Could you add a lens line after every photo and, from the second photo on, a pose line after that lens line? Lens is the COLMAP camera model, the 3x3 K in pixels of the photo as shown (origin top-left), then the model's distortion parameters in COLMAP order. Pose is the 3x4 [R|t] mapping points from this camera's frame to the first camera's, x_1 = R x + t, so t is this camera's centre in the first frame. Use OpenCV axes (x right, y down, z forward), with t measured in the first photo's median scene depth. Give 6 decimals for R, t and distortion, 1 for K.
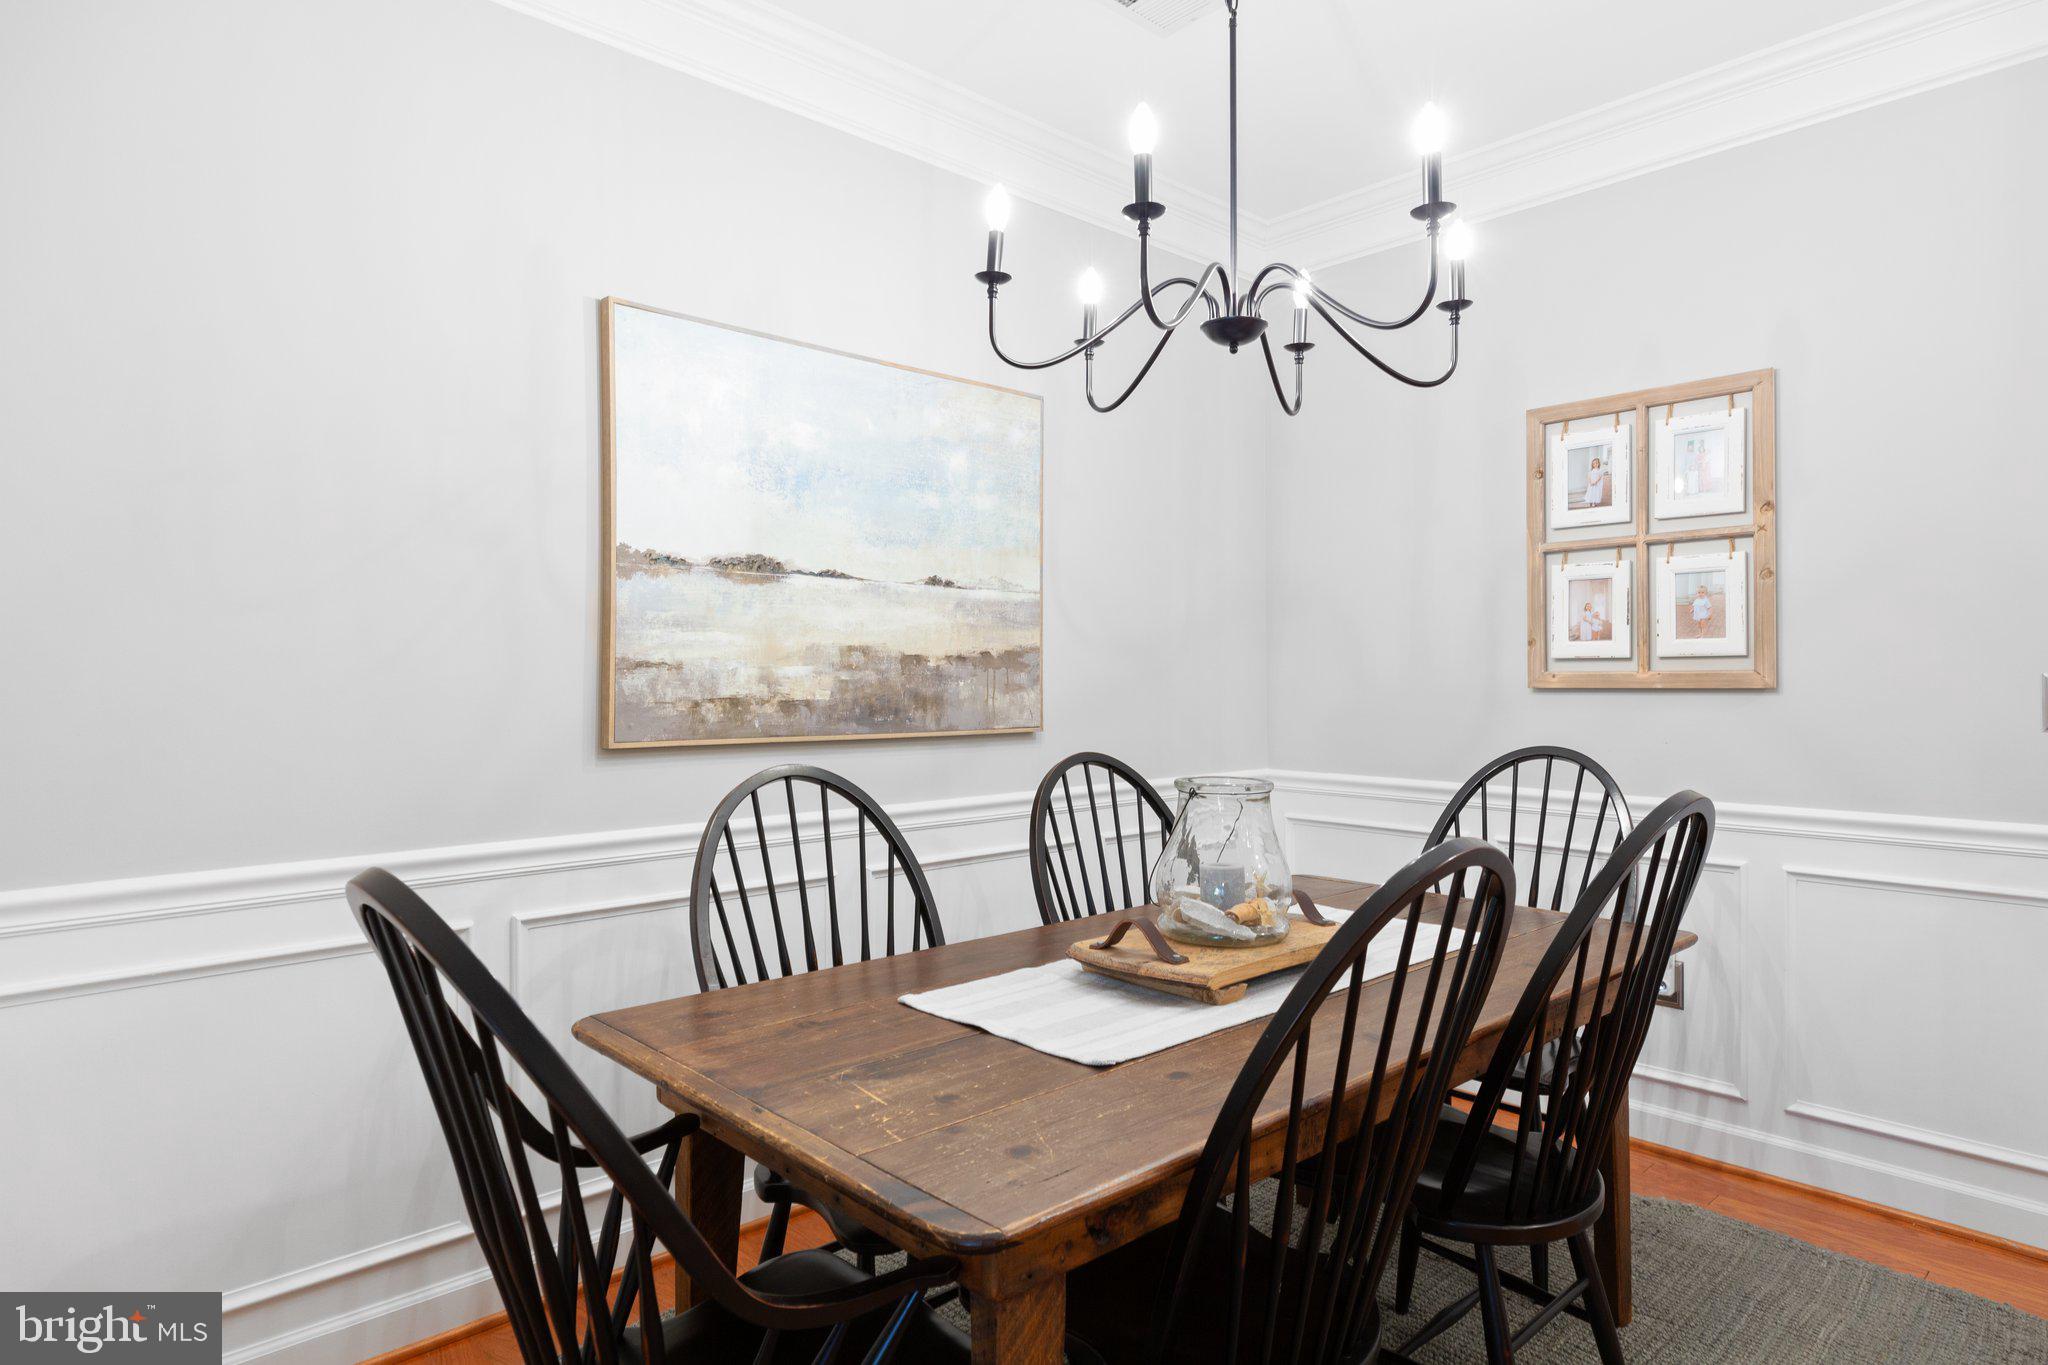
lens RADIAL K [[1168.2, 0, 1024.0], [0, 1168.2, 682.5], [0, 0, 1]] dist [0.006832, 0.000213]
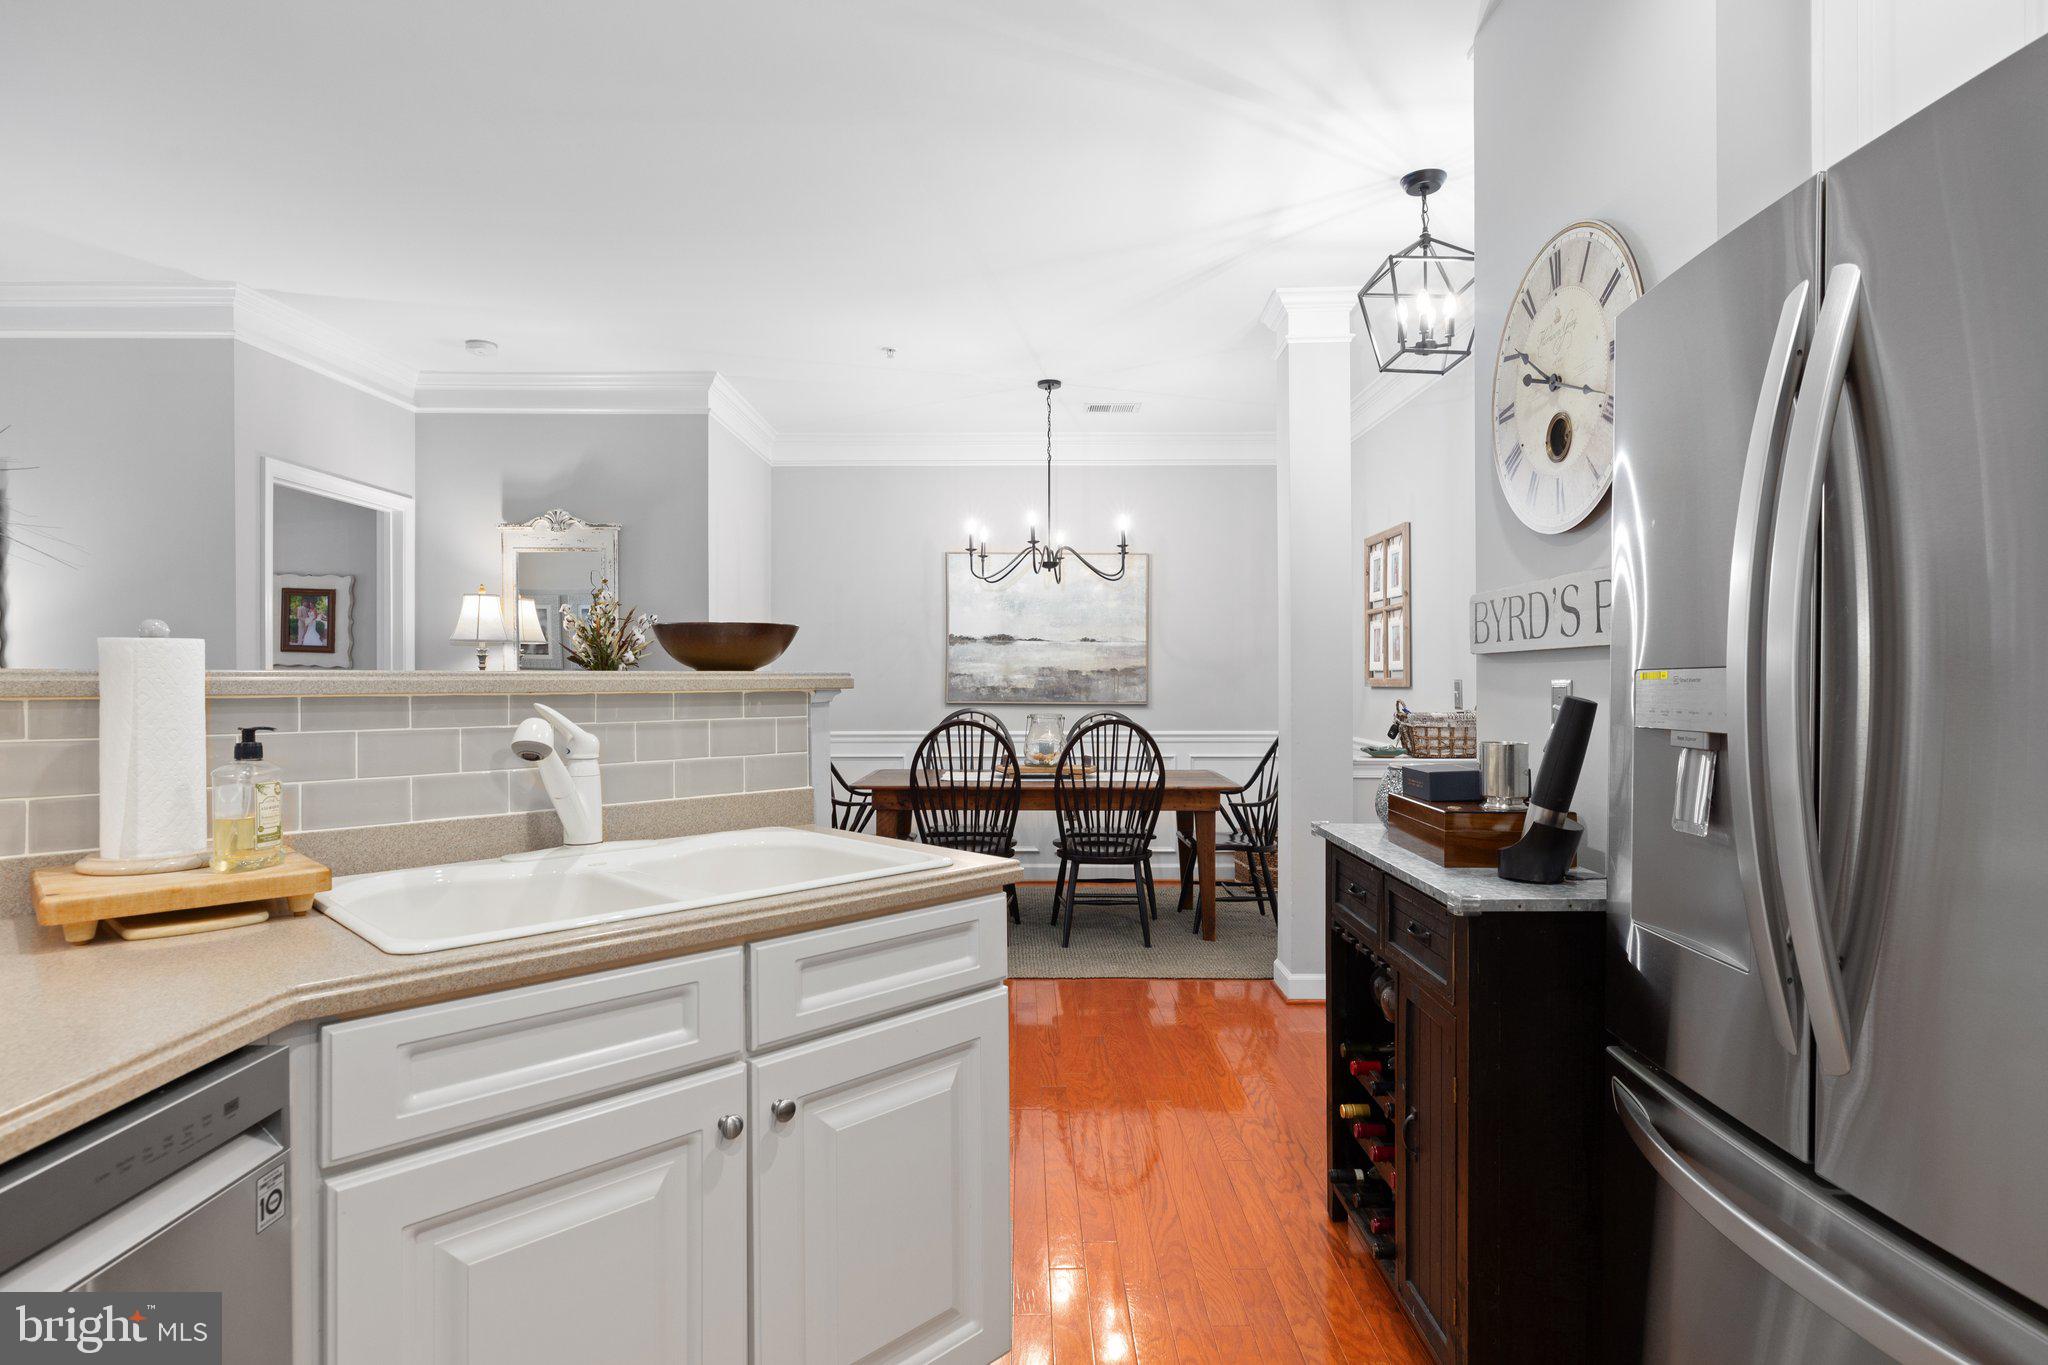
lens RADIAL K [[1058.2, 0, 1024.0], [0, 1058.2, 682.5], [0, 0, 1]] dist [-0.000200, -0.000008]
pose [[0.730974, 0.007821, -0.682361, 1.400805], [-0.006701, 0.999968, 0.004282, -0.007269], [0.682373, 0.001442, 0.731003, -0.723666]]
